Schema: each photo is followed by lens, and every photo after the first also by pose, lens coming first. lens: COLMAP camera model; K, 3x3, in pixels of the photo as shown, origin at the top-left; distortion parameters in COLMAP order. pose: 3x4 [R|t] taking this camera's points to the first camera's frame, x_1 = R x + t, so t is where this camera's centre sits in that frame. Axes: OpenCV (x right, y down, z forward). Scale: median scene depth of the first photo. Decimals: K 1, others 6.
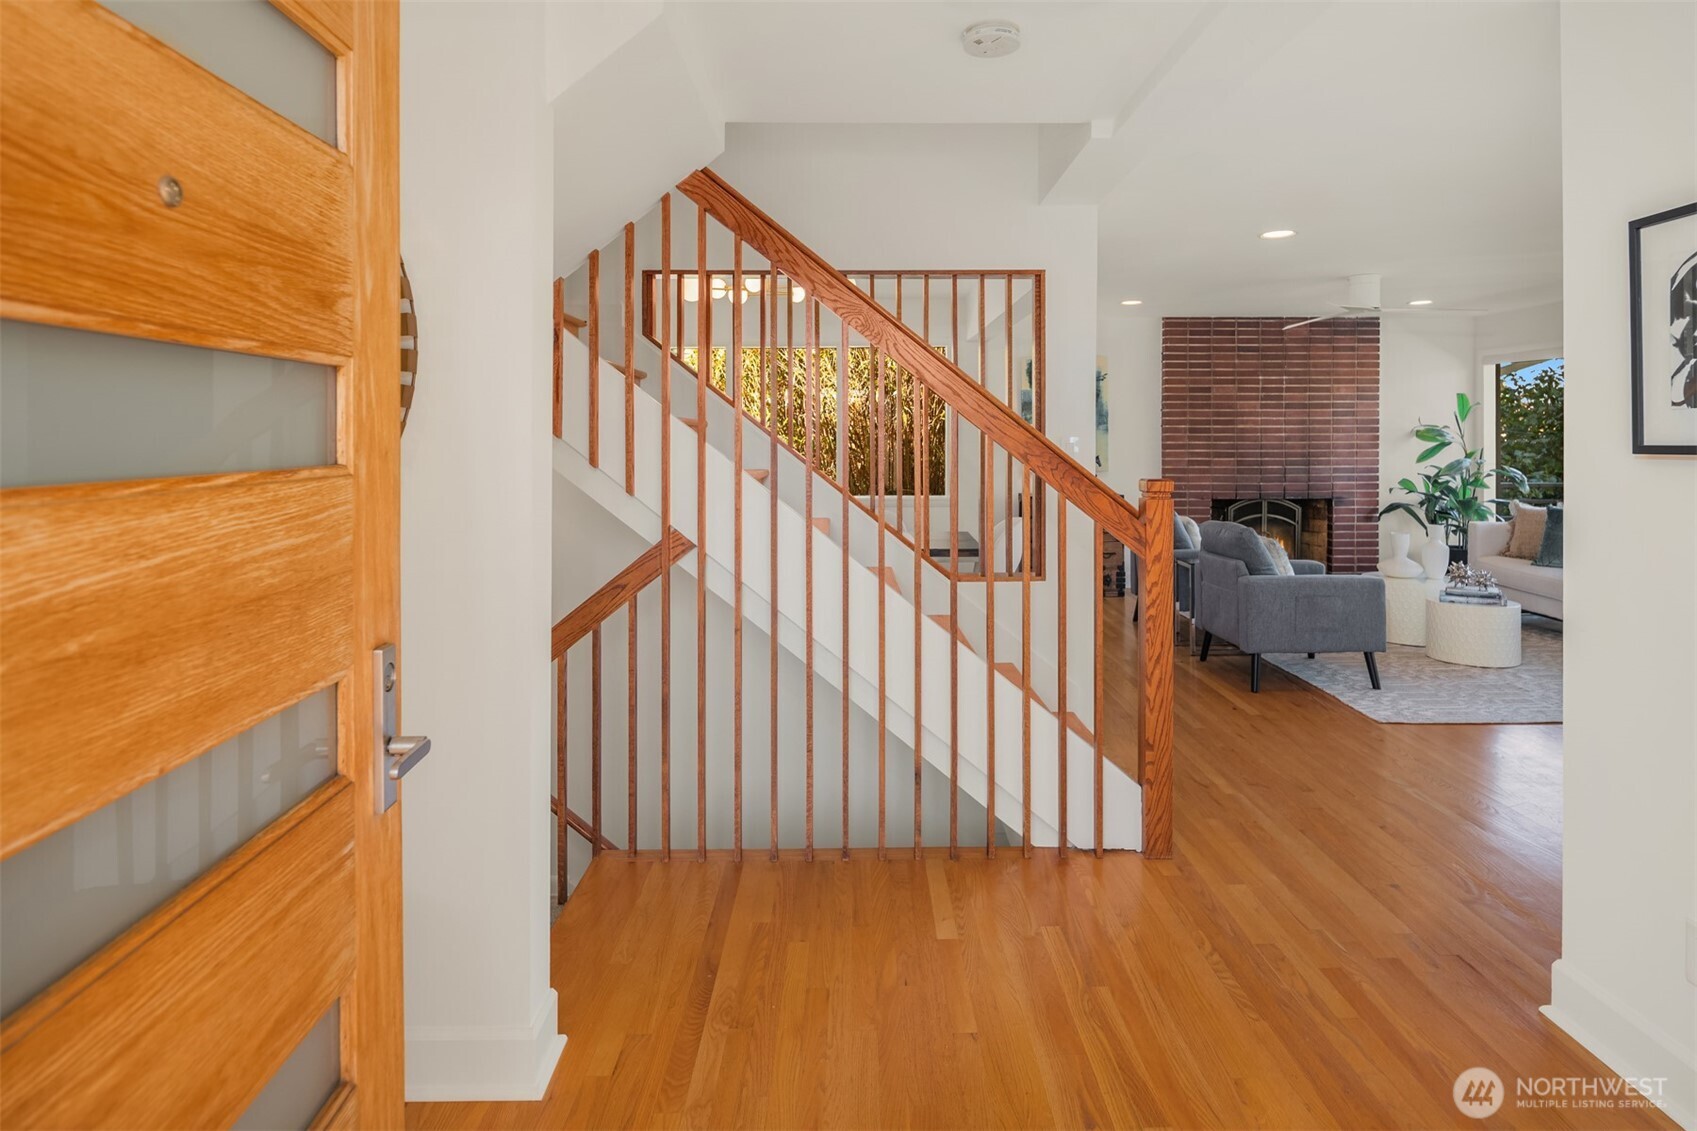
lens RADIAL K [[933.4, 0, 864.0], [0, 933.4, 444.6], [0, 0, 1]] dist [0.002904, -0.008048]
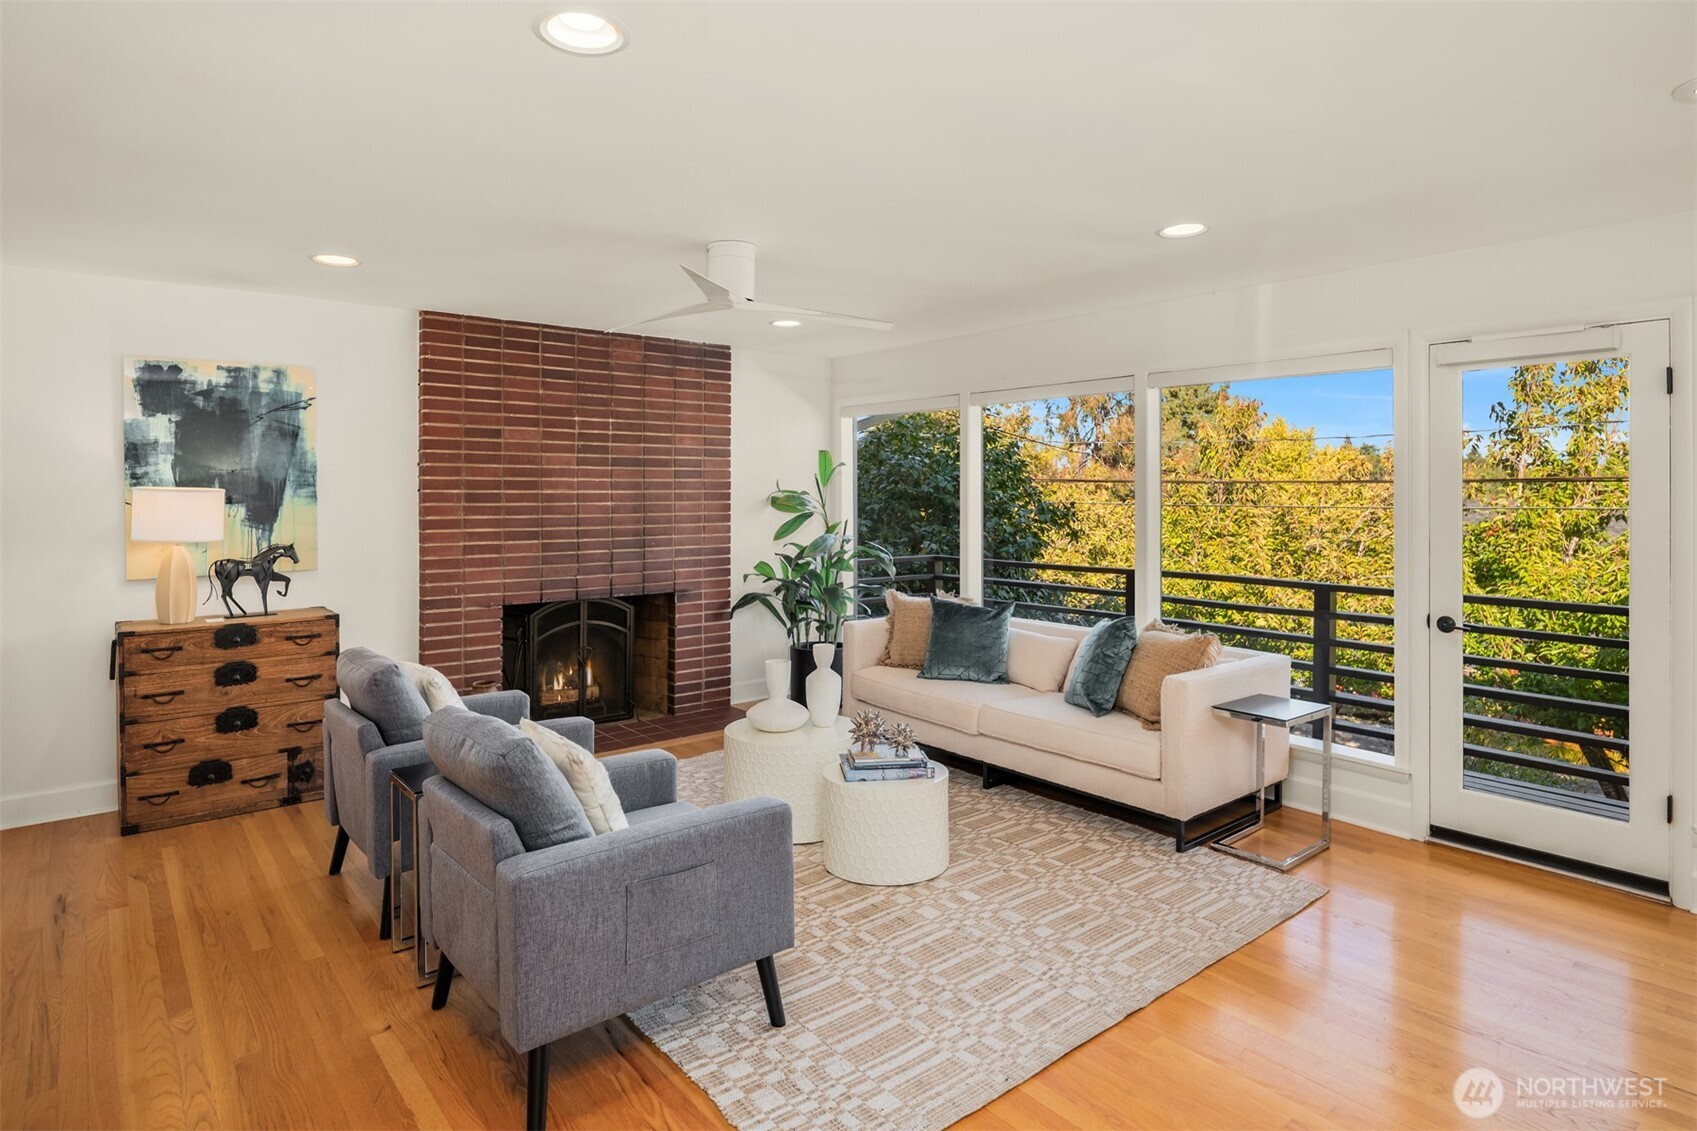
lens RADIAL K [[933.4, 0, 860.7], [0, 933.4, 498.7], [0, 0, 1]] dist [0.002904, -0.008048]
pose [[0.778631, -0.001617, 0.627481, 0.163707], [0.004173, 0.999988, -0.002601, -0.011872], [-0.627469, 0.004643, 0.778628, 0.352481]]
